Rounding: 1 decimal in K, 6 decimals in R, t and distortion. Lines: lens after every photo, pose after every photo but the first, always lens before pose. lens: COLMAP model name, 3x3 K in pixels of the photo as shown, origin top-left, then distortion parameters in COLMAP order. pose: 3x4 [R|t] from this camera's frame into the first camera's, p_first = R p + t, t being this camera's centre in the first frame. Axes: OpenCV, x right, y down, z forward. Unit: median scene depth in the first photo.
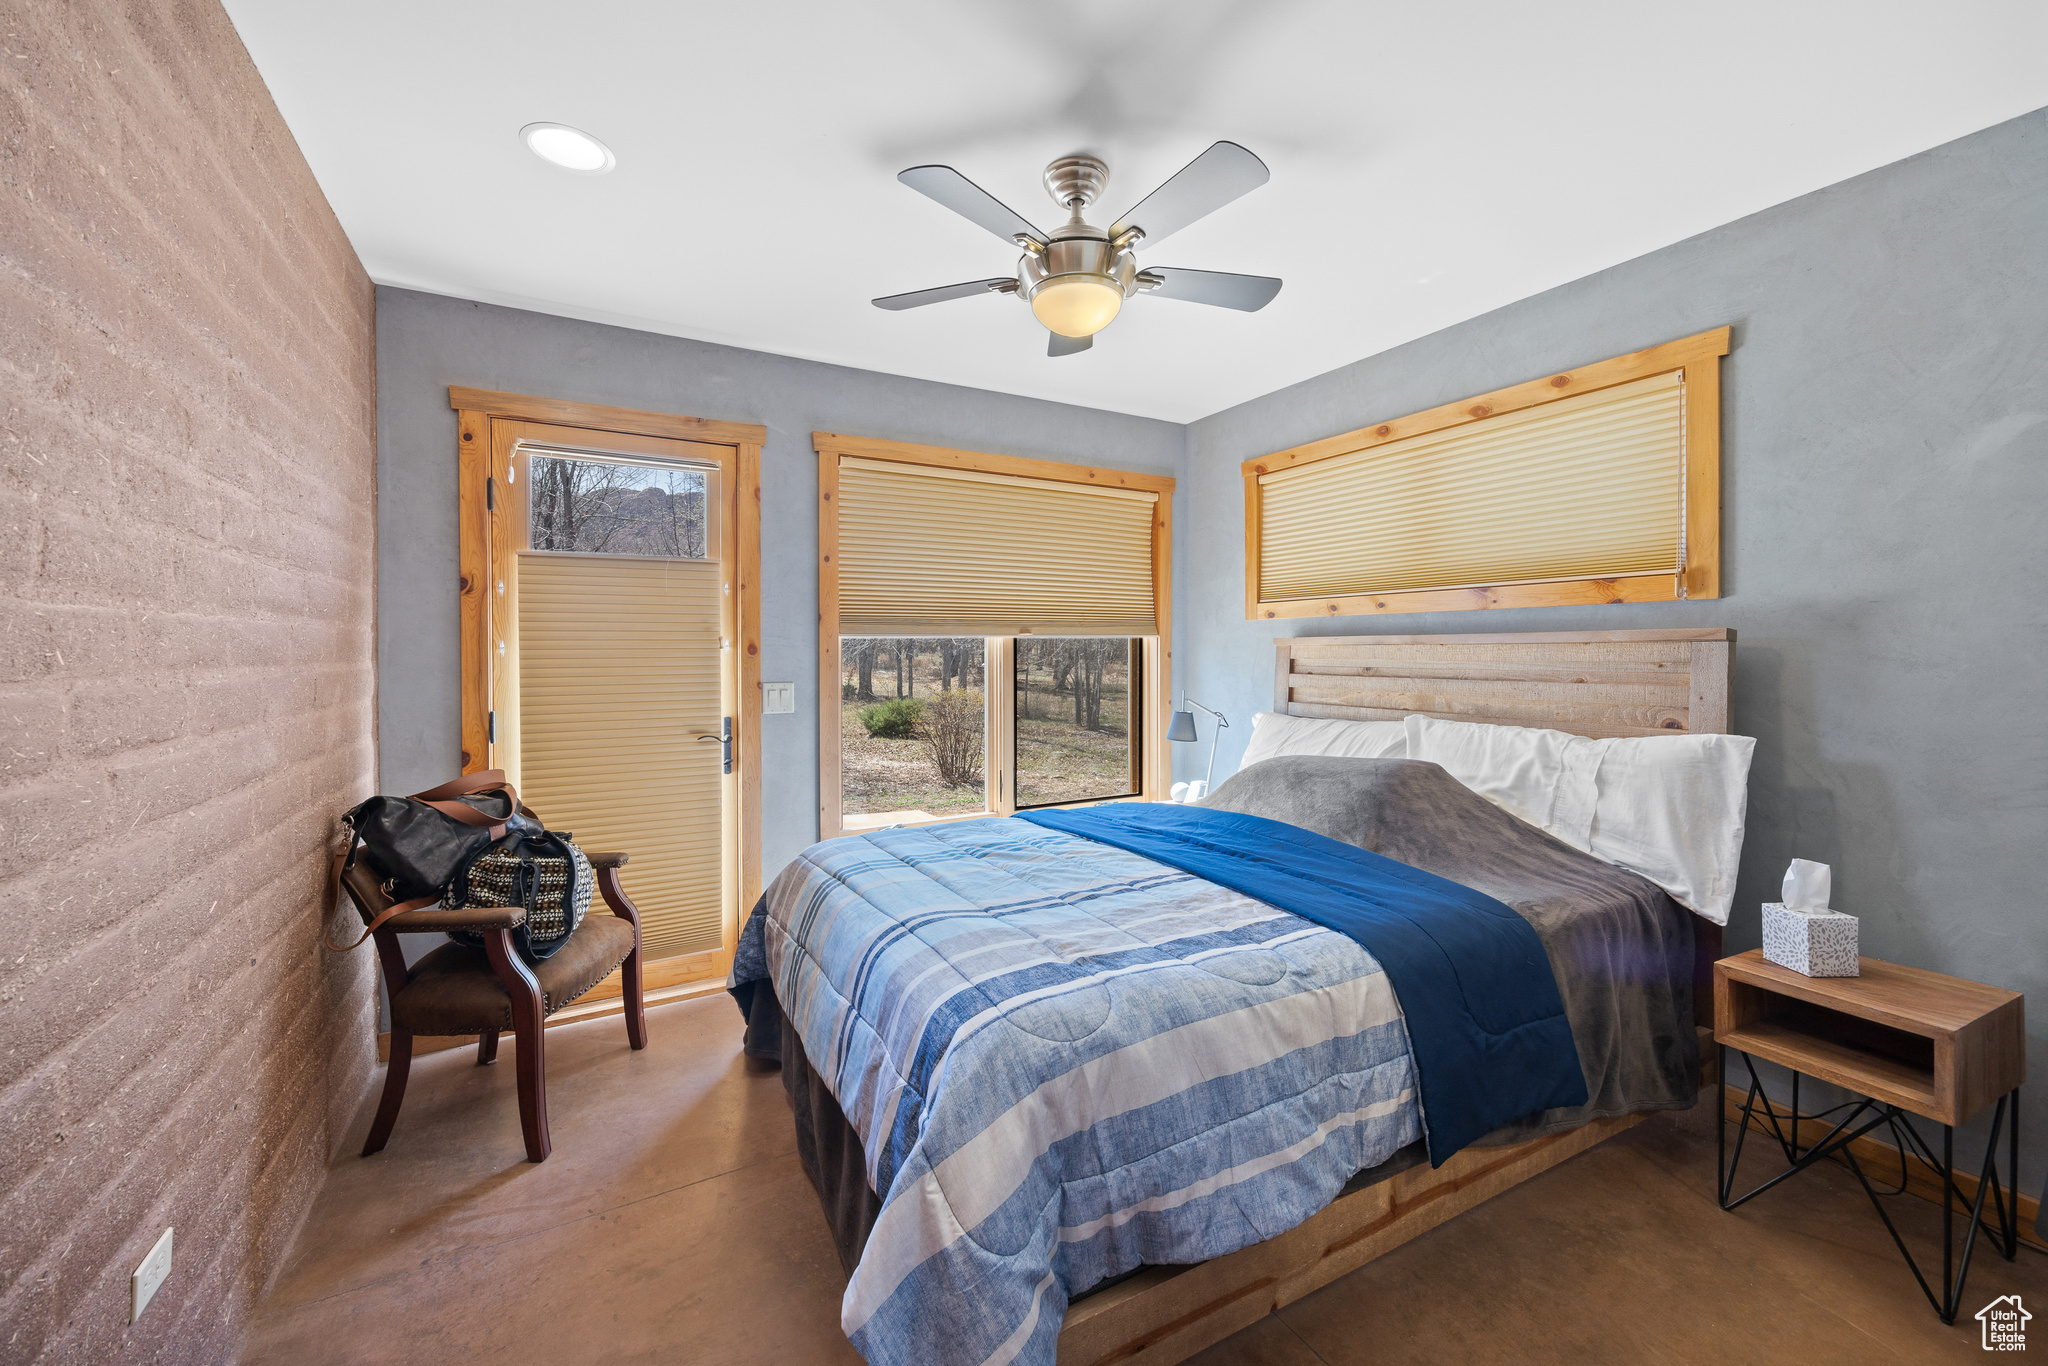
lens RADIAL K [[813.6, 0, 1031.0], [0, 813.6, 635.1], [0, 0, 1]] dist [-0.002899, -0.000136]
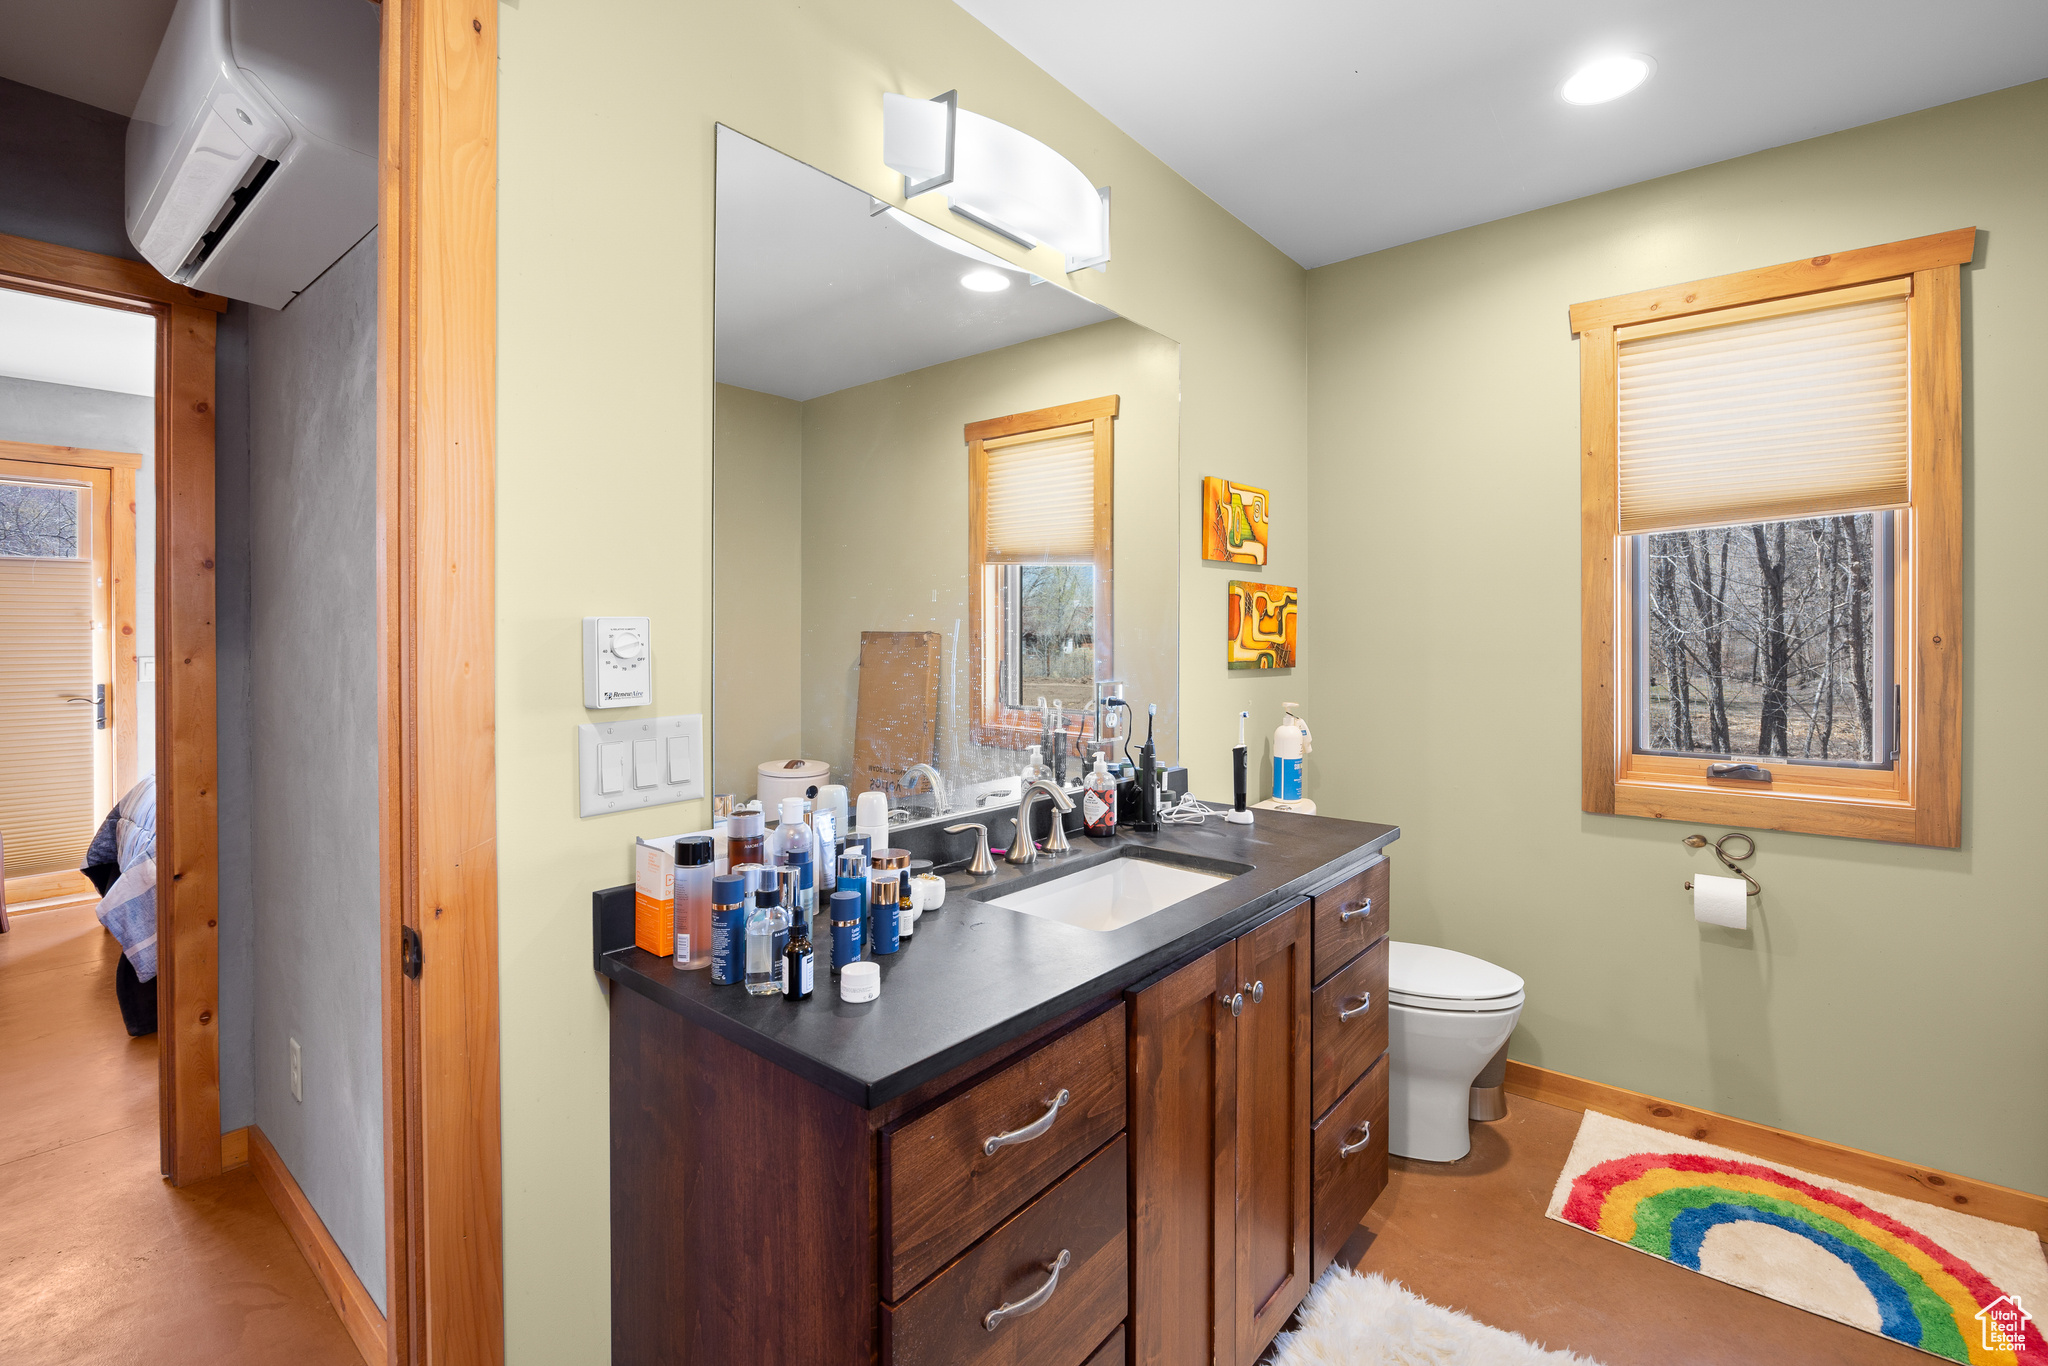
lens RADIAL K [[907.6, 0, 1050.5], [0, 907.6, 630.7], [0, 0, 1]] dist [0.001257, -0.000050]
pose [[0.930671, 0.008524, 0.365757, 0.485453], [-0.014683, 0.999793, 0.014060, -0.024230], [-0.365562, -0.018455, 0.930604, -0.856013]]
